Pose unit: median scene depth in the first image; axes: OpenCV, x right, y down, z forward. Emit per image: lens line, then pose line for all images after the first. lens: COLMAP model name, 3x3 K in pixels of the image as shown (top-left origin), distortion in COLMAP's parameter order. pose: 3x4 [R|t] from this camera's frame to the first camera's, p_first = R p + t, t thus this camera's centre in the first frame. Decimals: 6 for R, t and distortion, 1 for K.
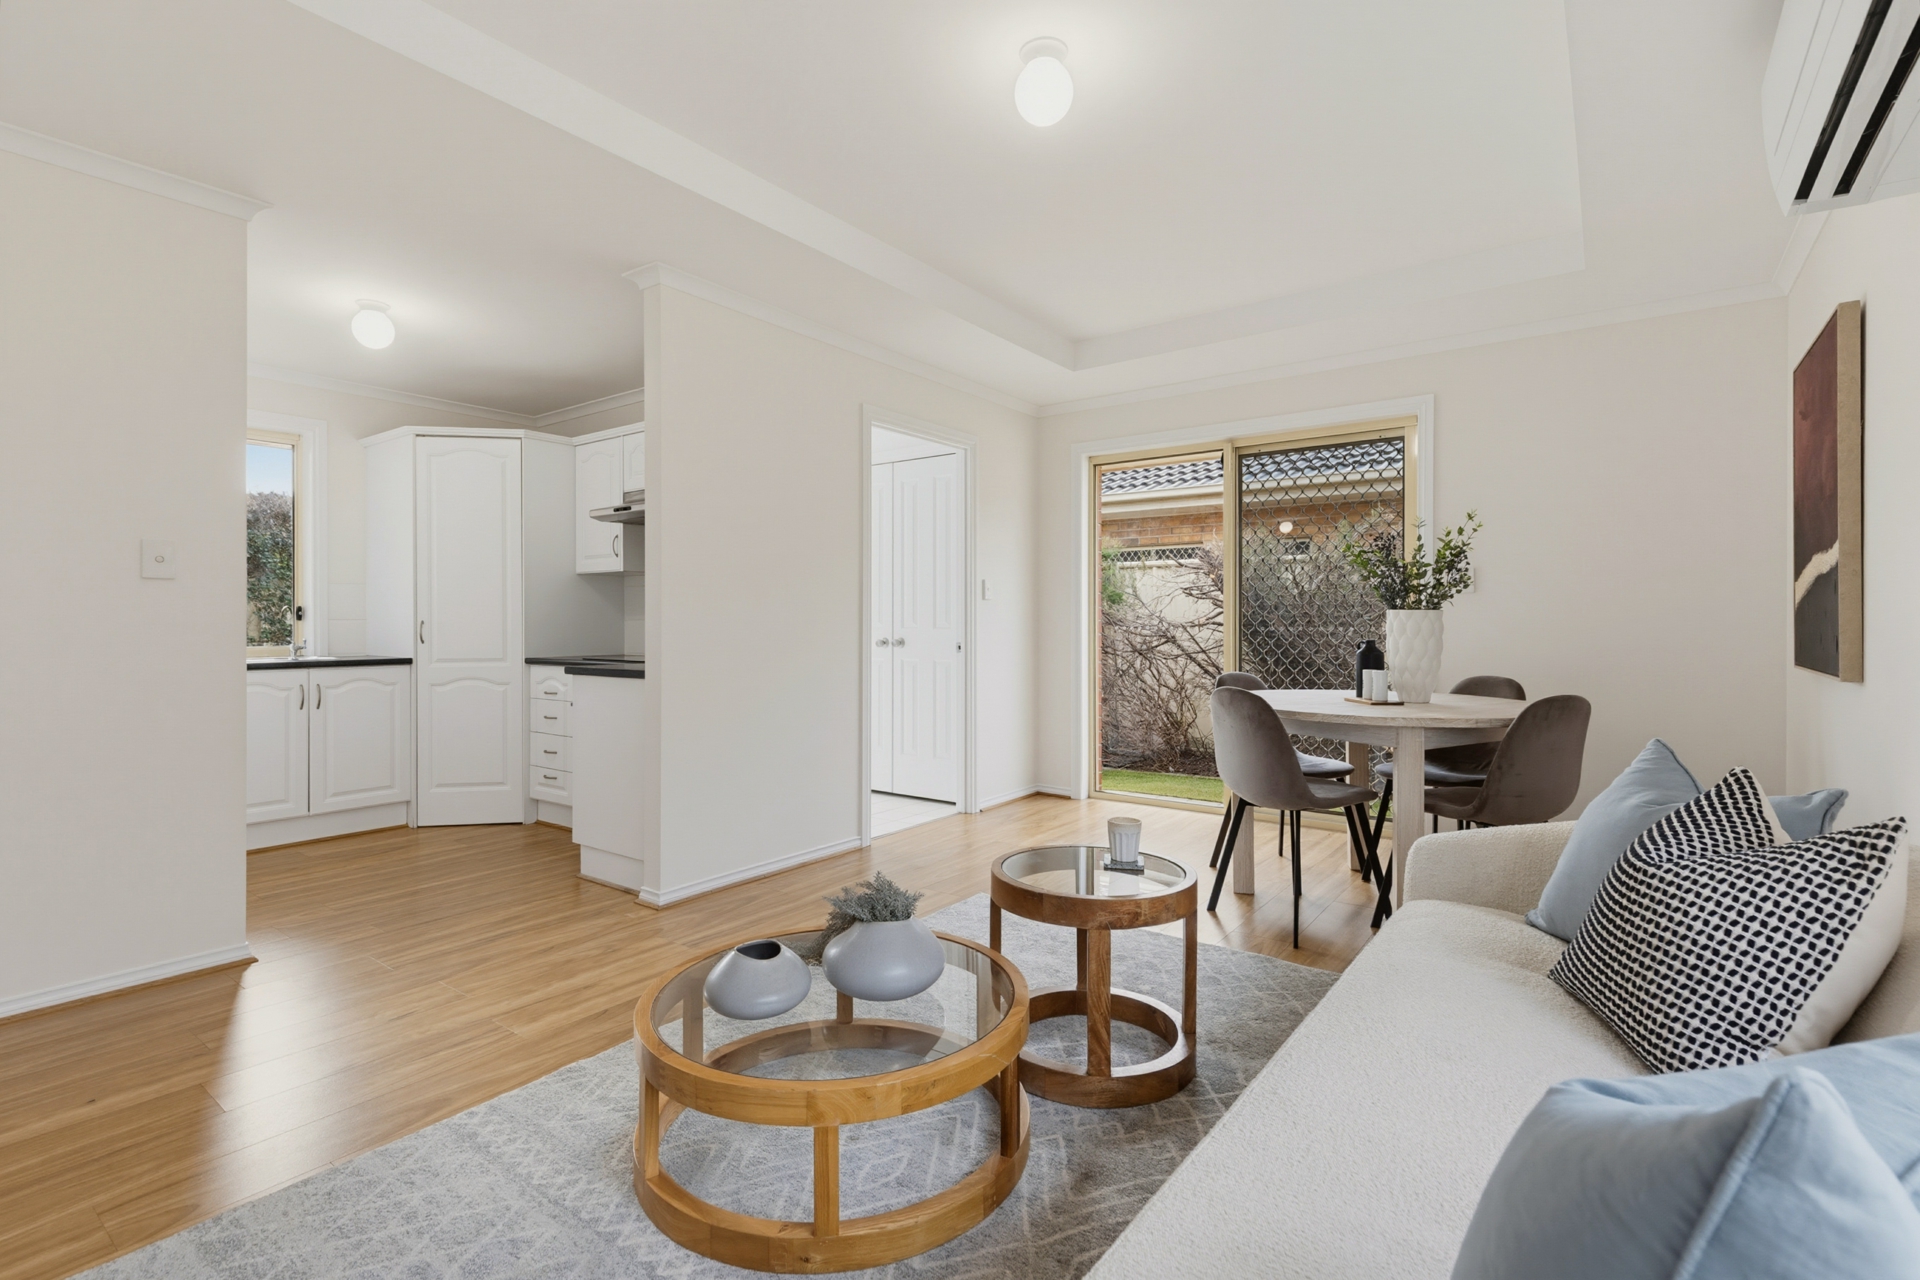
lens RADIAL K [[875.7, 0, 949.6], [0, 875.7, 630.3], [0, 0, 1]] dist [0.003310, 0.000155]
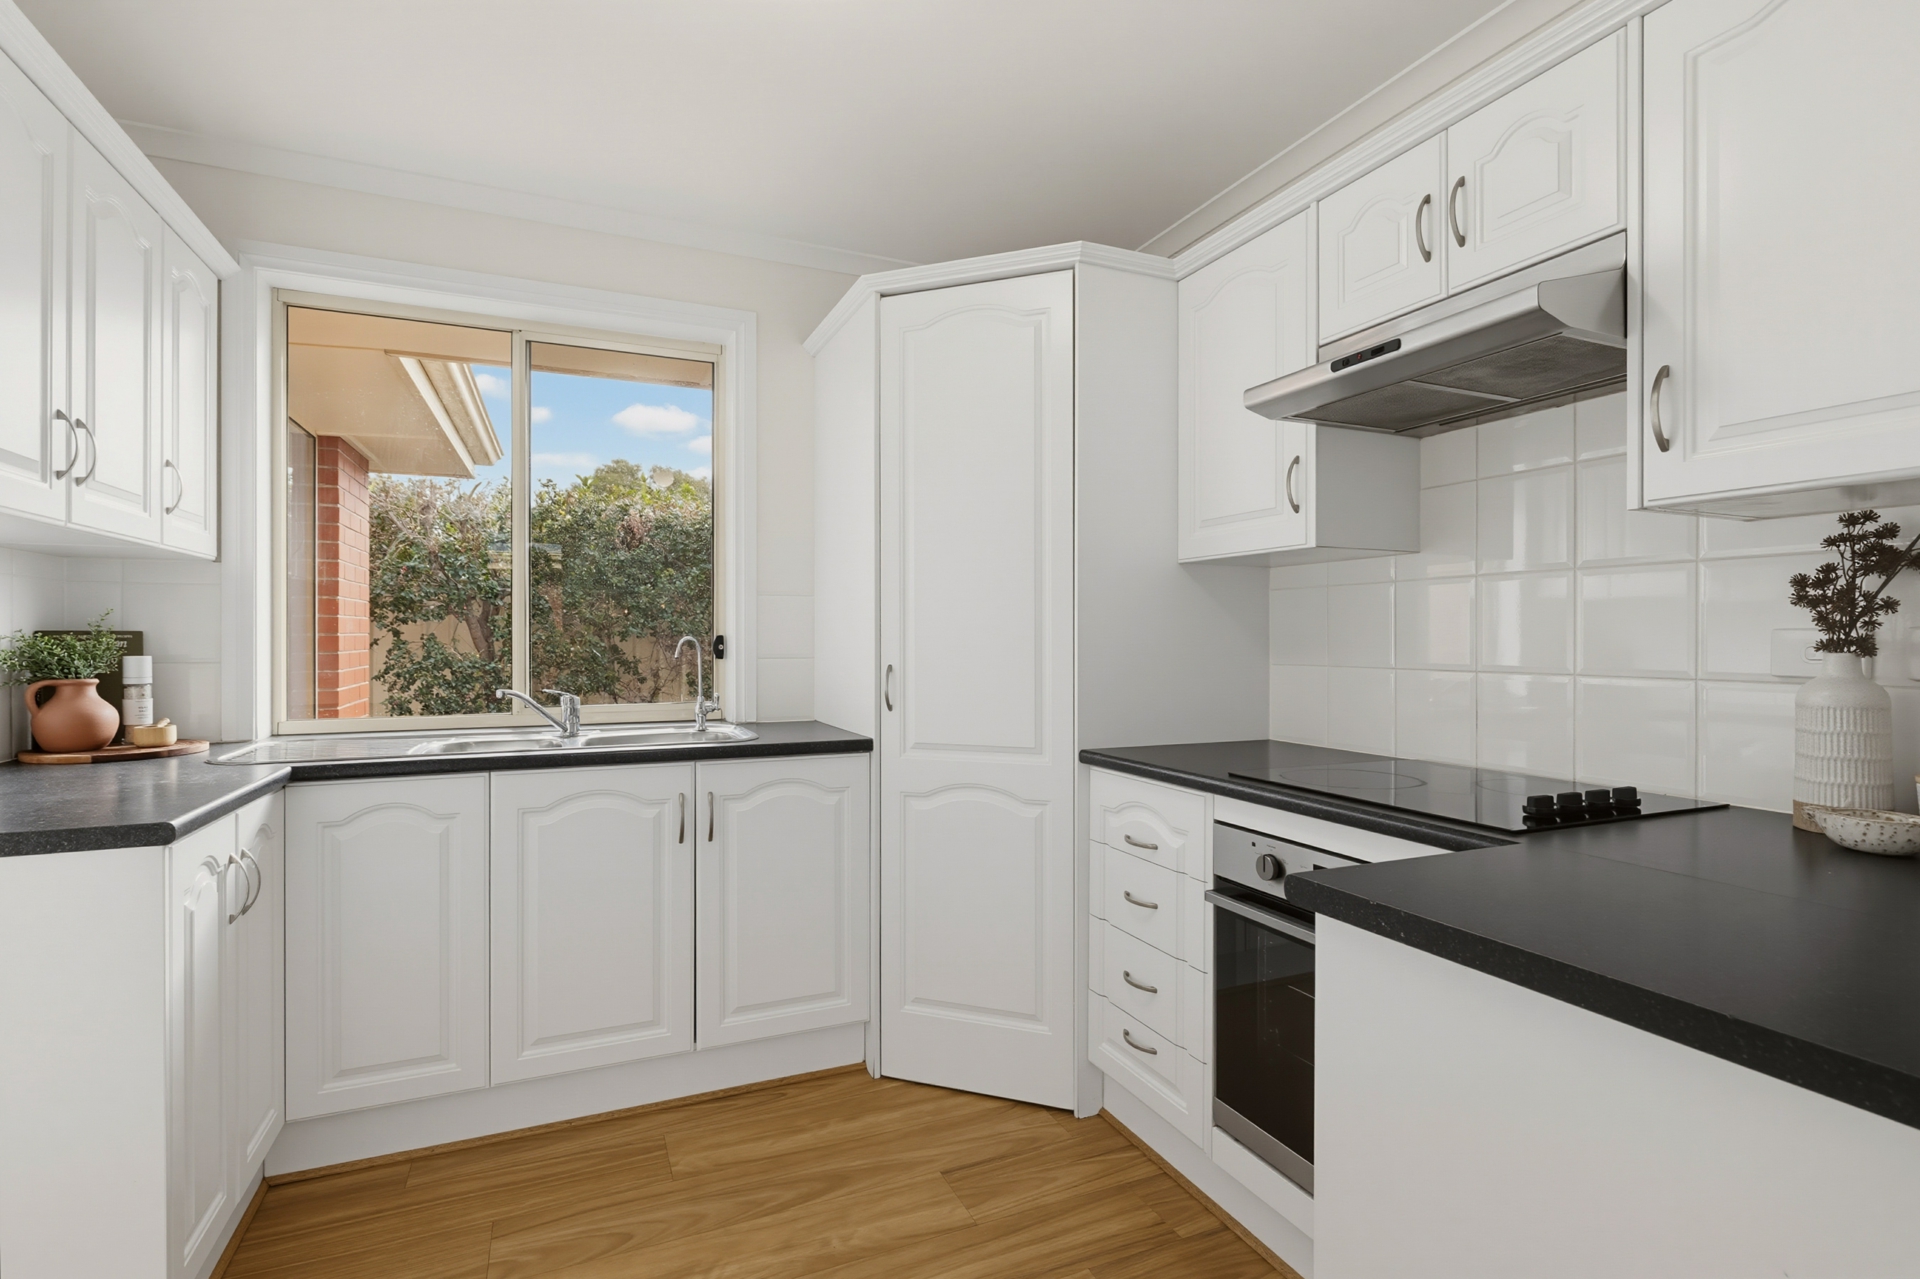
lens RADIAL K [[876.4, 0, 960.0], [0, 876.4, 639.5], [0, 0, 1]] dist [-0.002045, -0.000374]
pose [[0.868564, 0.000726, -0.495577, -0.330138], [-0.003634, 0.999981, -0.004903, -0.023673], [0.495564, 0.006059, 0.868550, 0.606274]]
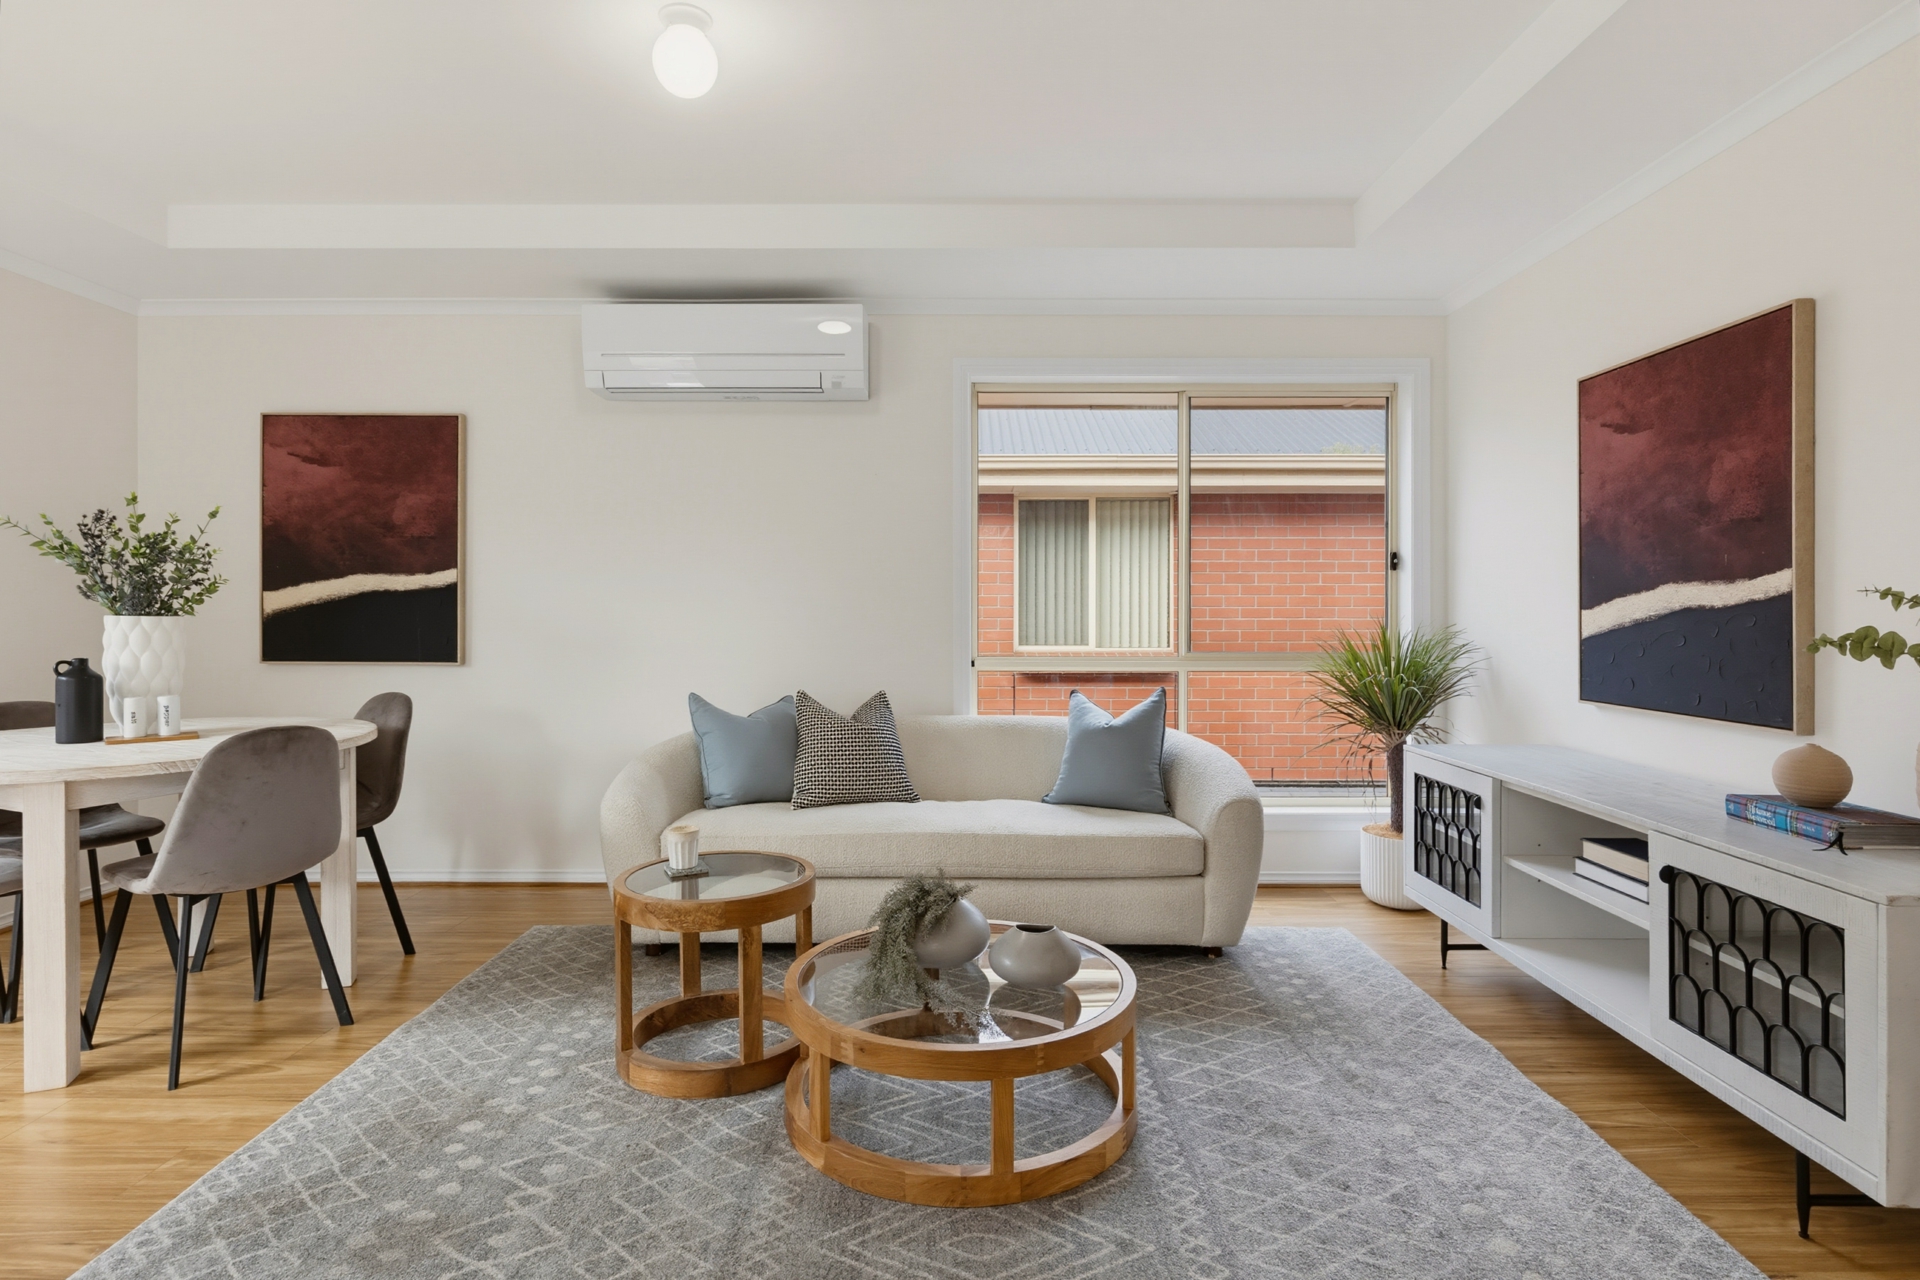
lens RADIAL K [[1005.9, 0, 964.7], [0, 1005.9, 605.1], [0, 0, 1]] dist [-0.001977, -0.000488]
pose [[-0.609288, 0.002217, 0.792946, -0.464594], [0.005402, 0.999984, 0.001355, -0.022728], [-0.792931, 0.005109, -0.609291, 0.721414]]
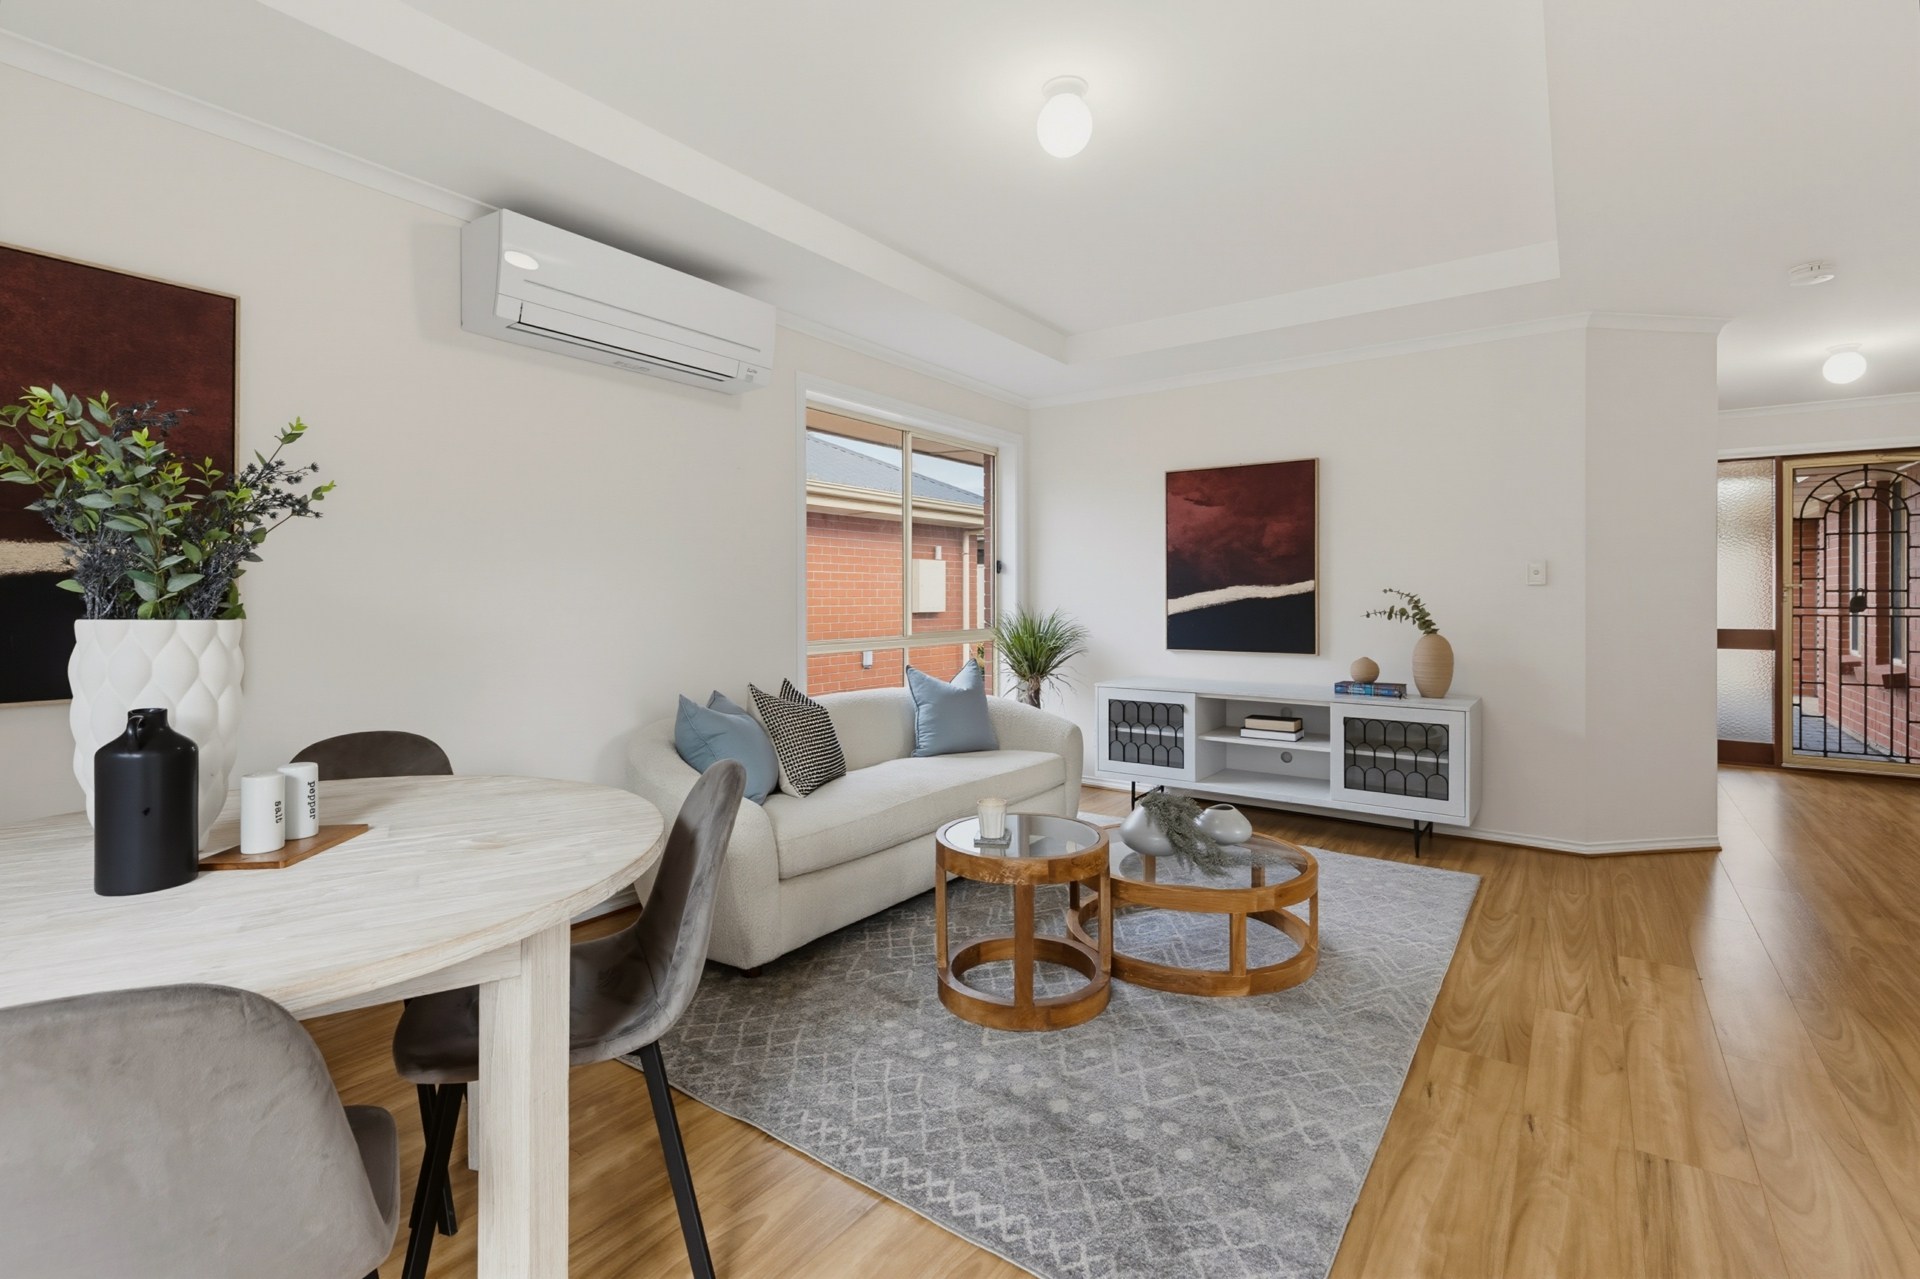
lens RADIAL K [[874.3, 0, 952.2], [0, 874.3, 591.4], [0, 0, 1]] dist [0.000799, -0.000067]
pose [[-0.999656, 0.005100, -0.025740, 0.144202], [0.004914, 0.999961, 0.007275, -0.035586], [0.025776, 0.007146, -0.999642, 1.062517]]
